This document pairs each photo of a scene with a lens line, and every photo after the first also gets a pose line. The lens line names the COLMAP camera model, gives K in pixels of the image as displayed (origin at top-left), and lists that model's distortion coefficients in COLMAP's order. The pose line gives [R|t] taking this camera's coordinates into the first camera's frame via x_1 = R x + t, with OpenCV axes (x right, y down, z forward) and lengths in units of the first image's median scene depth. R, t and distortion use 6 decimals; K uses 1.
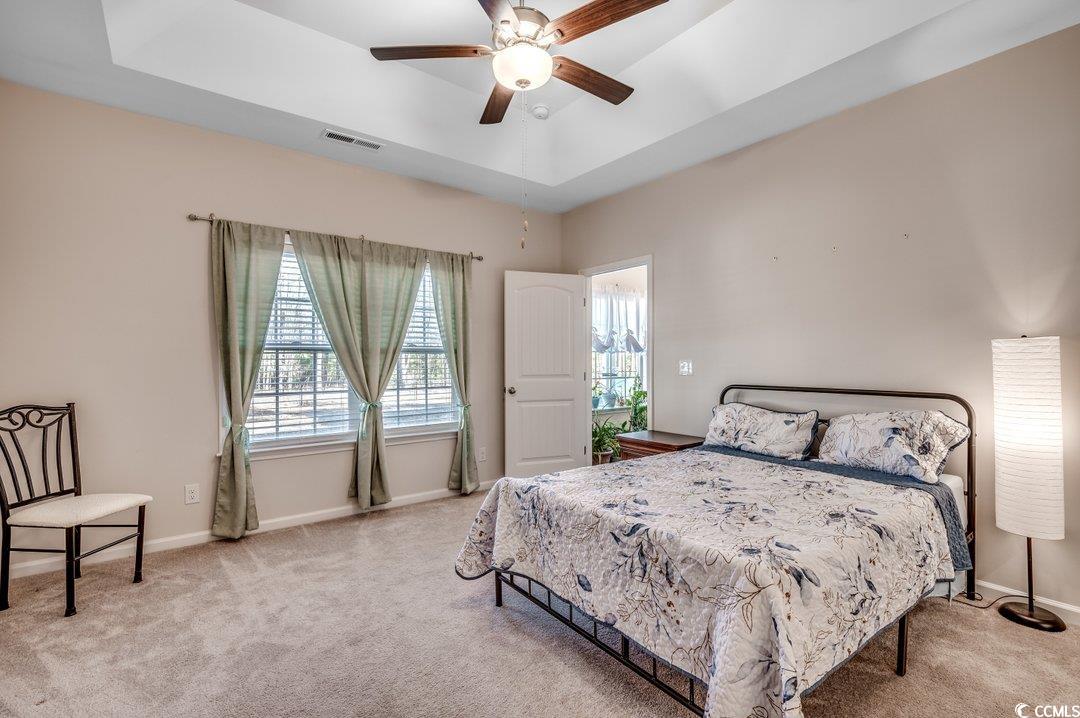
lens RADIAL K [[482.9, 0, 540.3], [0, 482.9, 361.8], [0, 0, 1]] dist [-0.002621, -0.000345]
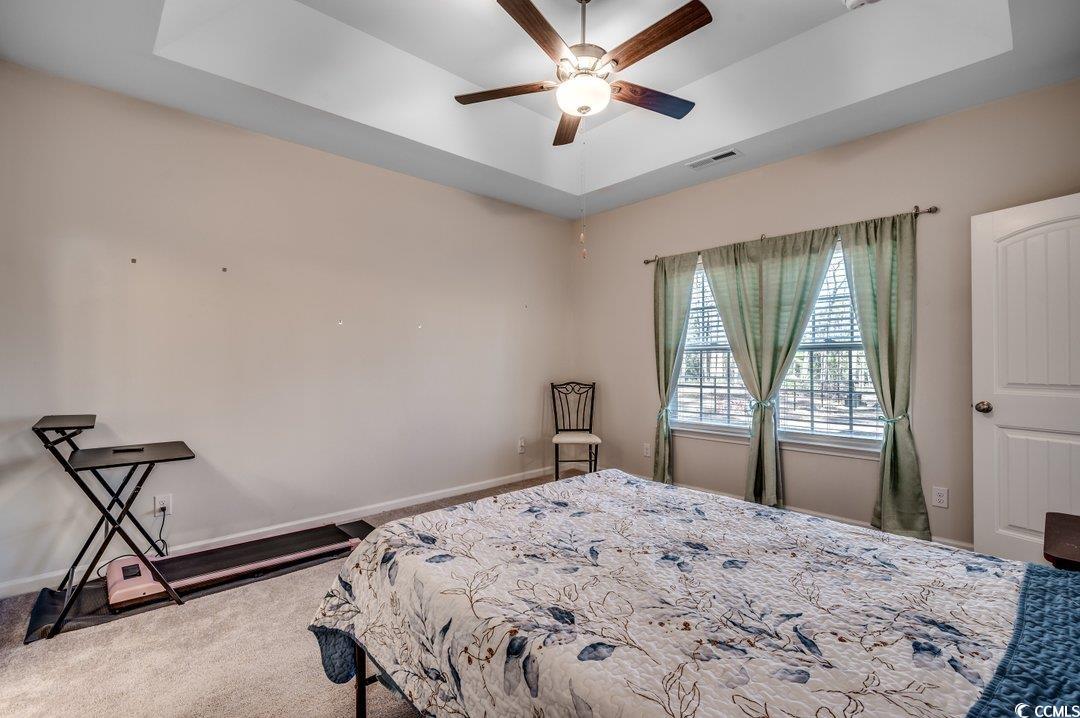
lens RADIAL K [[482.9, 0, 540.3], [0, 482.9, 361.8], [0, 0, 1]] dist [-0.002621, -0.000345]
pose [[0.099788, 0.007457, -0.994981, 0.618591], [0.002117, 0.999968, 0.007707, -0.005822], [0.995006, -0.002876, 0.099769, 0.459381]]
